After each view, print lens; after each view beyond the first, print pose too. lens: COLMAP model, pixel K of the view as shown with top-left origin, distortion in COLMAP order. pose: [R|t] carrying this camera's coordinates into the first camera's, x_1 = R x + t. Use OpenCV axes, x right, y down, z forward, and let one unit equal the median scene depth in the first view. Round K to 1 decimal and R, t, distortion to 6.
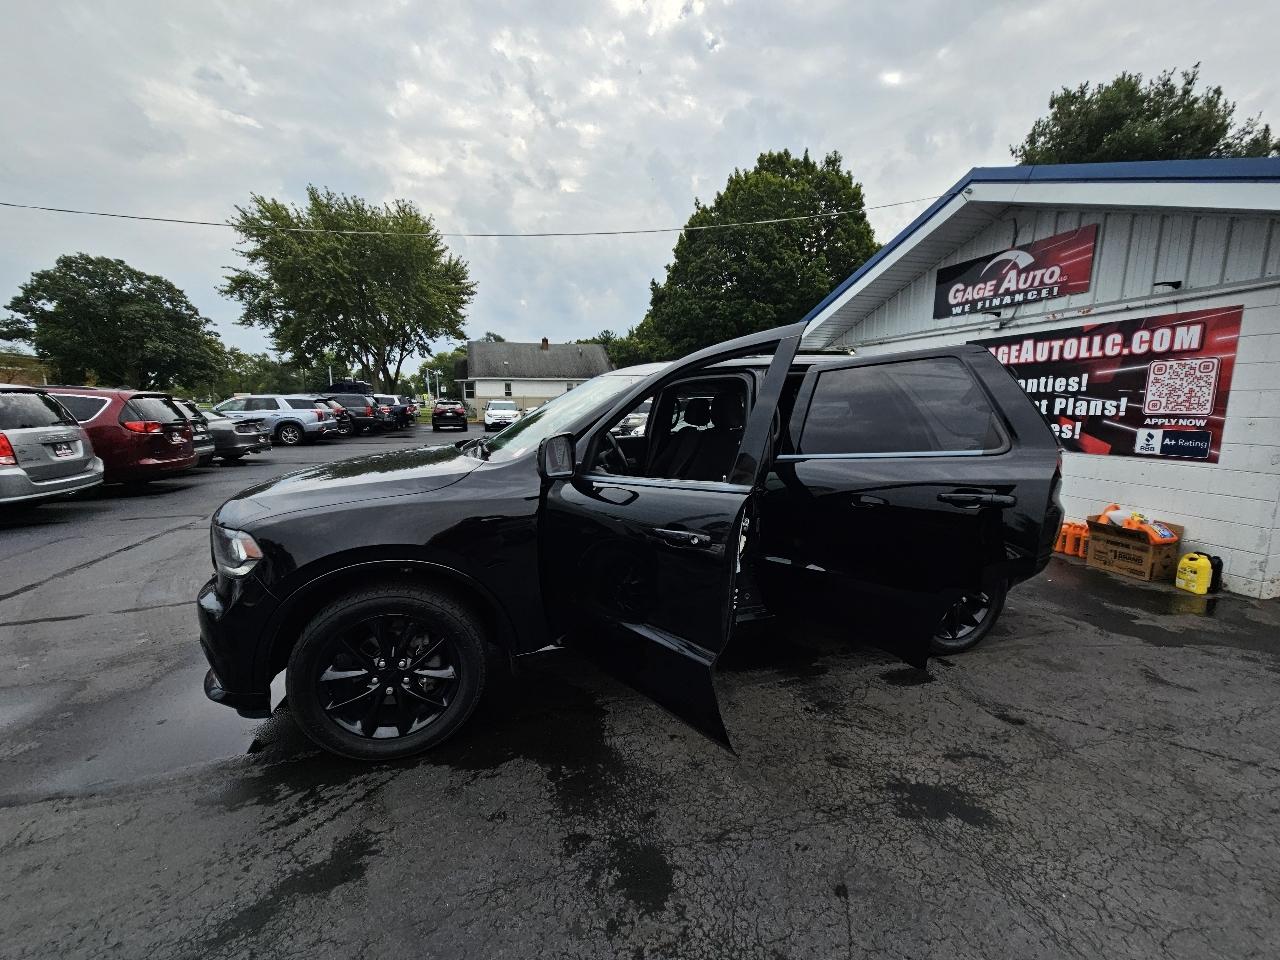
lens RADIAL K [[521.1, 0, 639.2], [0, 521.1, 486.8], [0, 0, 1]] dist [-0.002432, 0.001409]
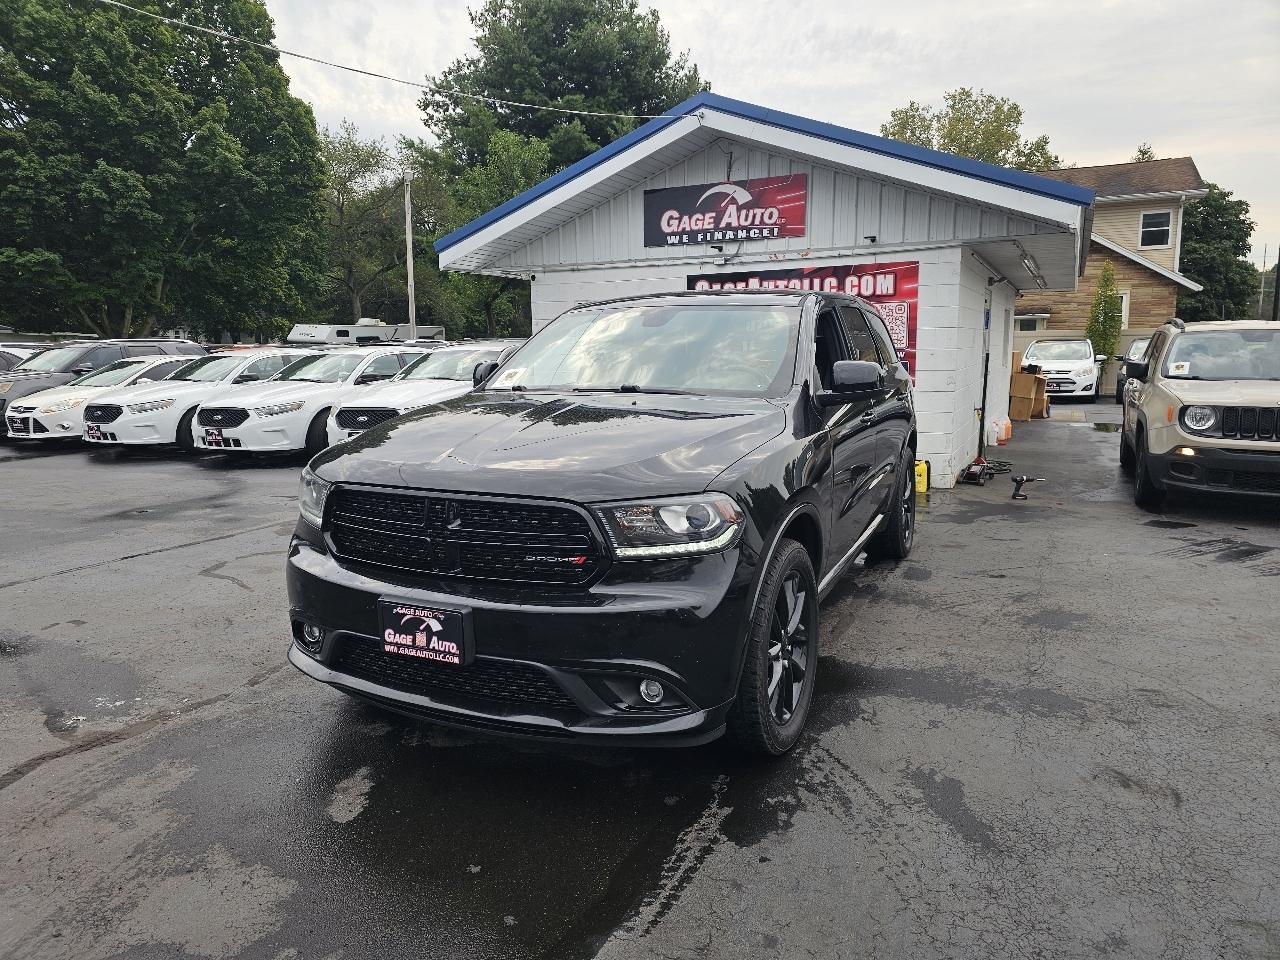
lens RADIAL K [[854.2, 0, 630.9], [0, 854.2, 467.3], [0, 0, 1]] dist [0.059250, -0.049737]
pose [[0.677830, -0.109553, 0.727011, -0.618925], [0.128201, 0.991299, 0.029850, -0.002410], [-0.723955, 0.072970, 0.685977, 0.070298]]
